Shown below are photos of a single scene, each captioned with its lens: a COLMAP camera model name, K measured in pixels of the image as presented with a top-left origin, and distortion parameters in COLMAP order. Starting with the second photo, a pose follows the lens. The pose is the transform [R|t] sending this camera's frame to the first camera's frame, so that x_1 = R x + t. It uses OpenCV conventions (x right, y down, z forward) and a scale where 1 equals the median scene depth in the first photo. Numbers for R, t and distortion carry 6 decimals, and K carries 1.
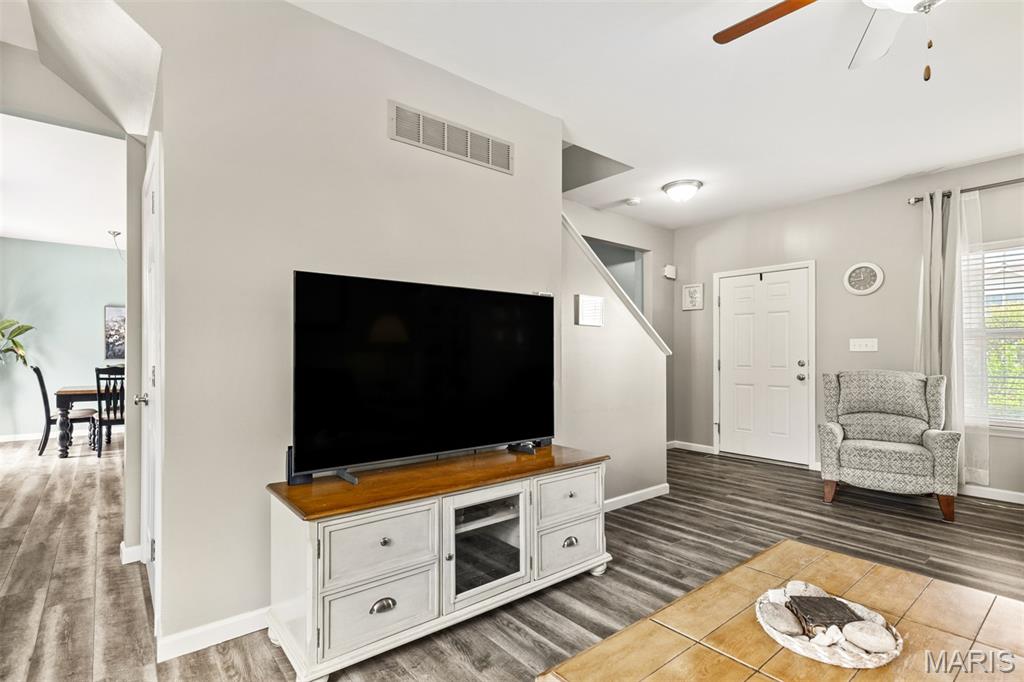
lens RADIAL K [[492.9, 0, 486.7], [0, 492.9, 351.1], [0, 0, 1]] dist [0.012513, 0.000168]
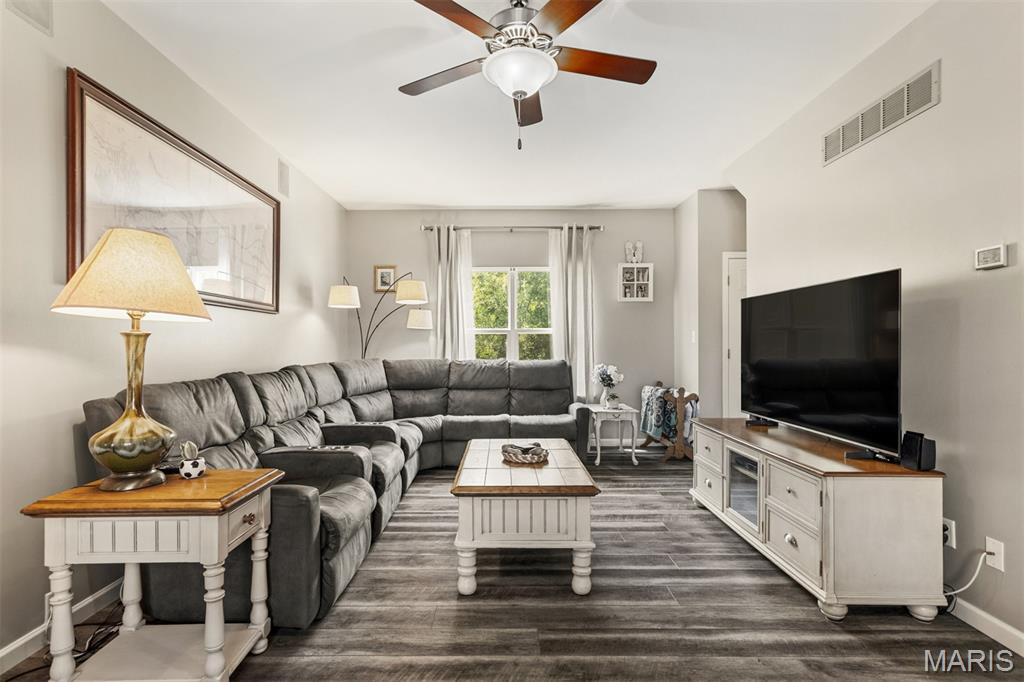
lens RADIAL K [[486.6, 0, 508.4], [0, 486.6, 346.8], [0, 0, 1]] dist [0.002812, 0.000373]
pose [[-0.606972, 0.005598, -0.794703, 0.792486], [0.008850, 0.999961, 0.000285, 0.001748], [0.794674, -0.006860, -0.606998, 0.718232]]
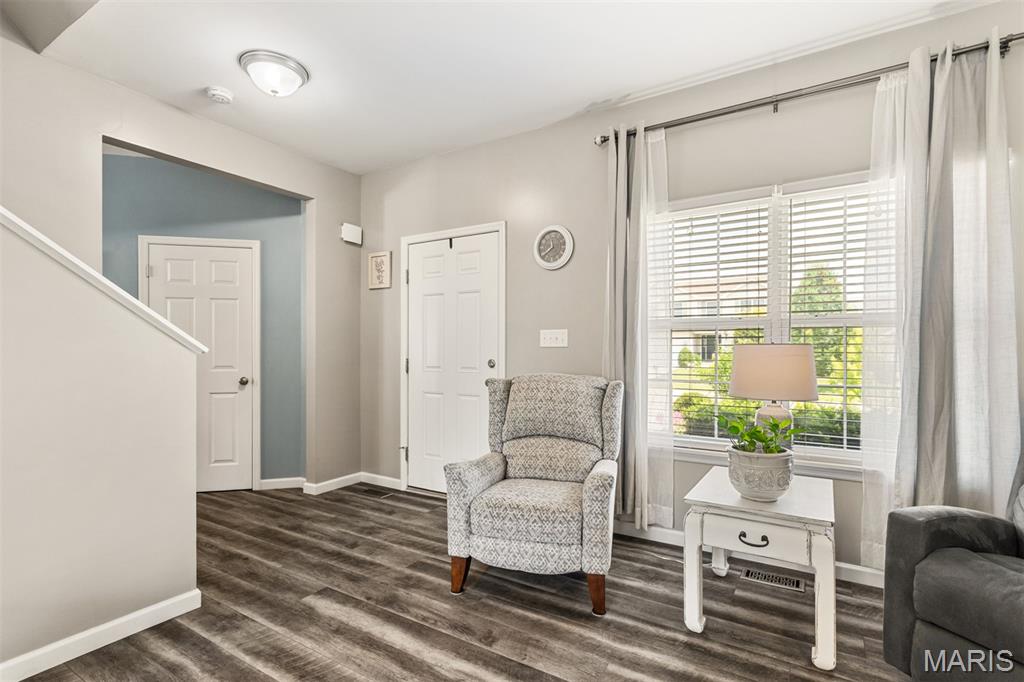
lens RADIAL K [[503.3, 0, 512.7], [0, 503.3, 349.6], [0, 0, 1]] dist [0.009265, 0.000845]
pose [[0.939393, 0.000328, 0.342843, 0.531043], [-0.002583, 0.999978, 0.006122, -0.000180], [-0.342833, -0.006636, 0.939373, 0.383392]]
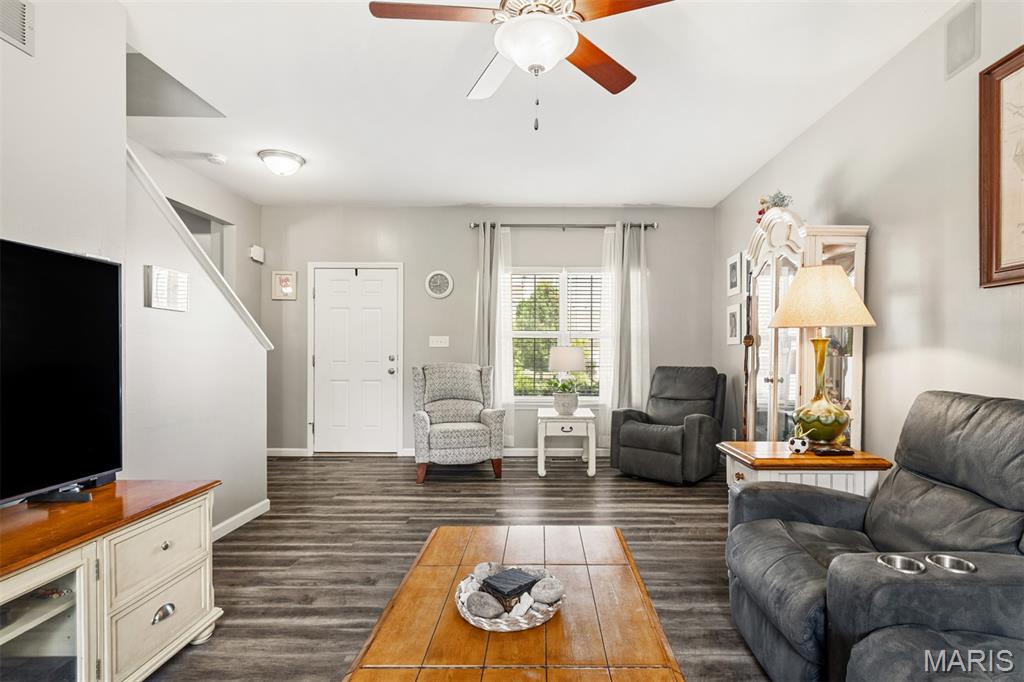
lens RADIAL K [[517.4, 0, 544.5], [0, 517.4, 351.9], [0, 0, 1]] dist [0.003756, 0.001055]
pose [[0.615401, -0.000807, 0.788214, -0.051232], [-0.007476, 0.999949, 0.006860, 0.001914], [-0.788179, -0.010114, 0.615363, 0.072645]]
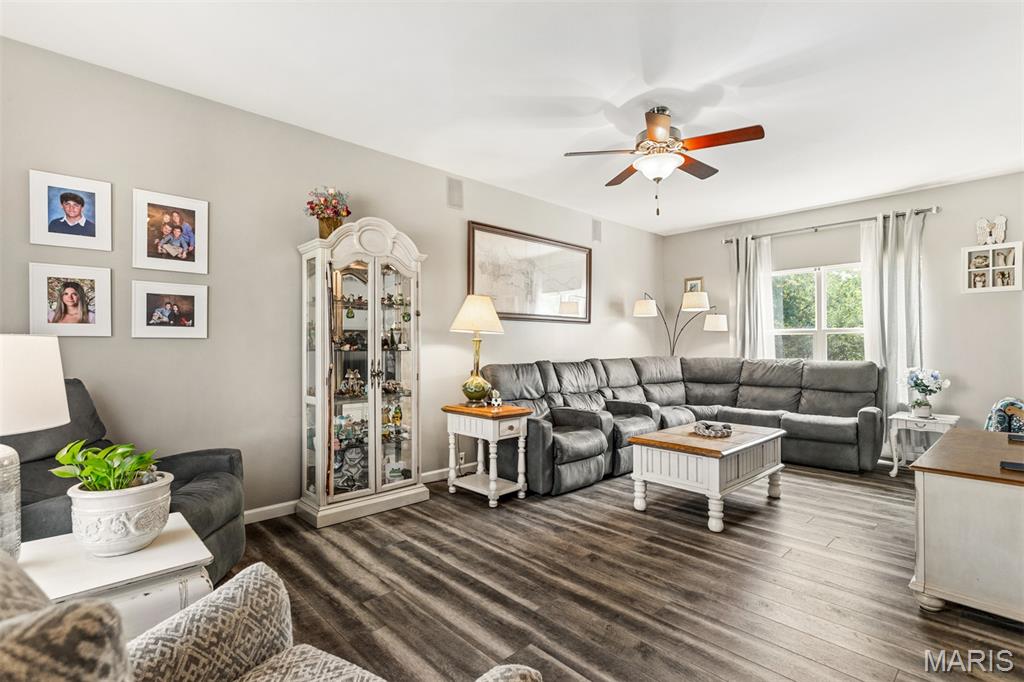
lens RADIAL K [[486.6, 0, 508.4], [0, 486.6, 346.8], [0, 0, 1]] dist [0.002812, 0.000373]
pose [[-0.995108, 0.001613, -0.098783, 0.682932], [0.001873, 0.999995, -0.002546, 0.003041], [0.098778, -0.002719, -0.995106, 1.184012]]
